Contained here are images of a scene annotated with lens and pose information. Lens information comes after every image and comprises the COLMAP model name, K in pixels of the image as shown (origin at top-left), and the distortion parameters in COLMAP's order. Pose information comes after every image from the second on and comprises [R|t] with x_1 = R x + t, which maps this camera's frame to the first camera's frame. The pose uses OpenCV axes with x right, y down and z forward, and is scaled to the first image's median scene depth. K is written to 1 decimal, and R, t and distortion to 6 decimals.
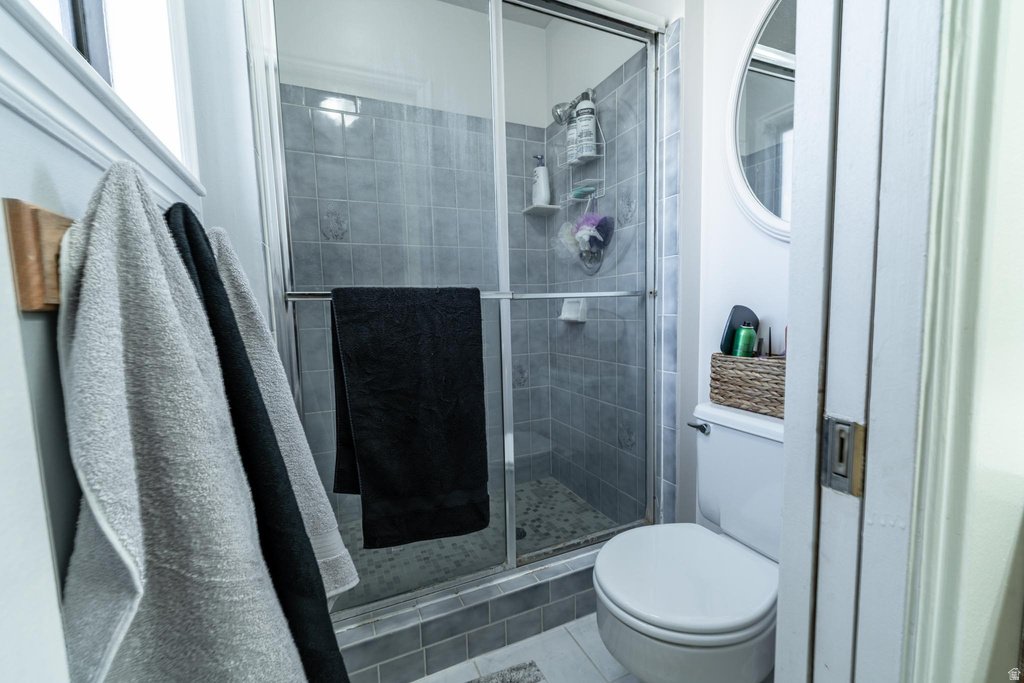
lens RADIAL K [[414.0, 0, 508.1], [0, 414.0, 342.2], [0, 0, 1]] dist [0.000031, -0.000465]
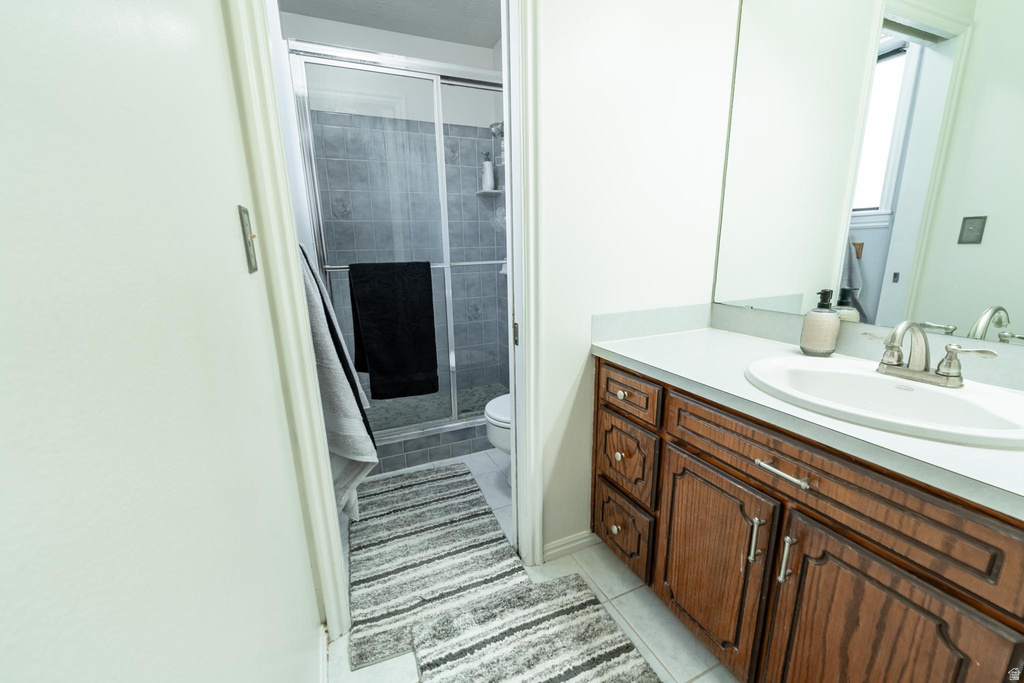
lens RADIAL K [[414.0, 0, 510.5], [0, 414.0, 344.3], [0, 0, 1]] dist [0.000031, -0.000465]
pose [[0.999943, 0.007010, 0.008022, 0.246281], [-0.008152, 0.988270, 0.152502, -0.051336], [-0.006859, -0.152559, 0.988271, -0.759669]]
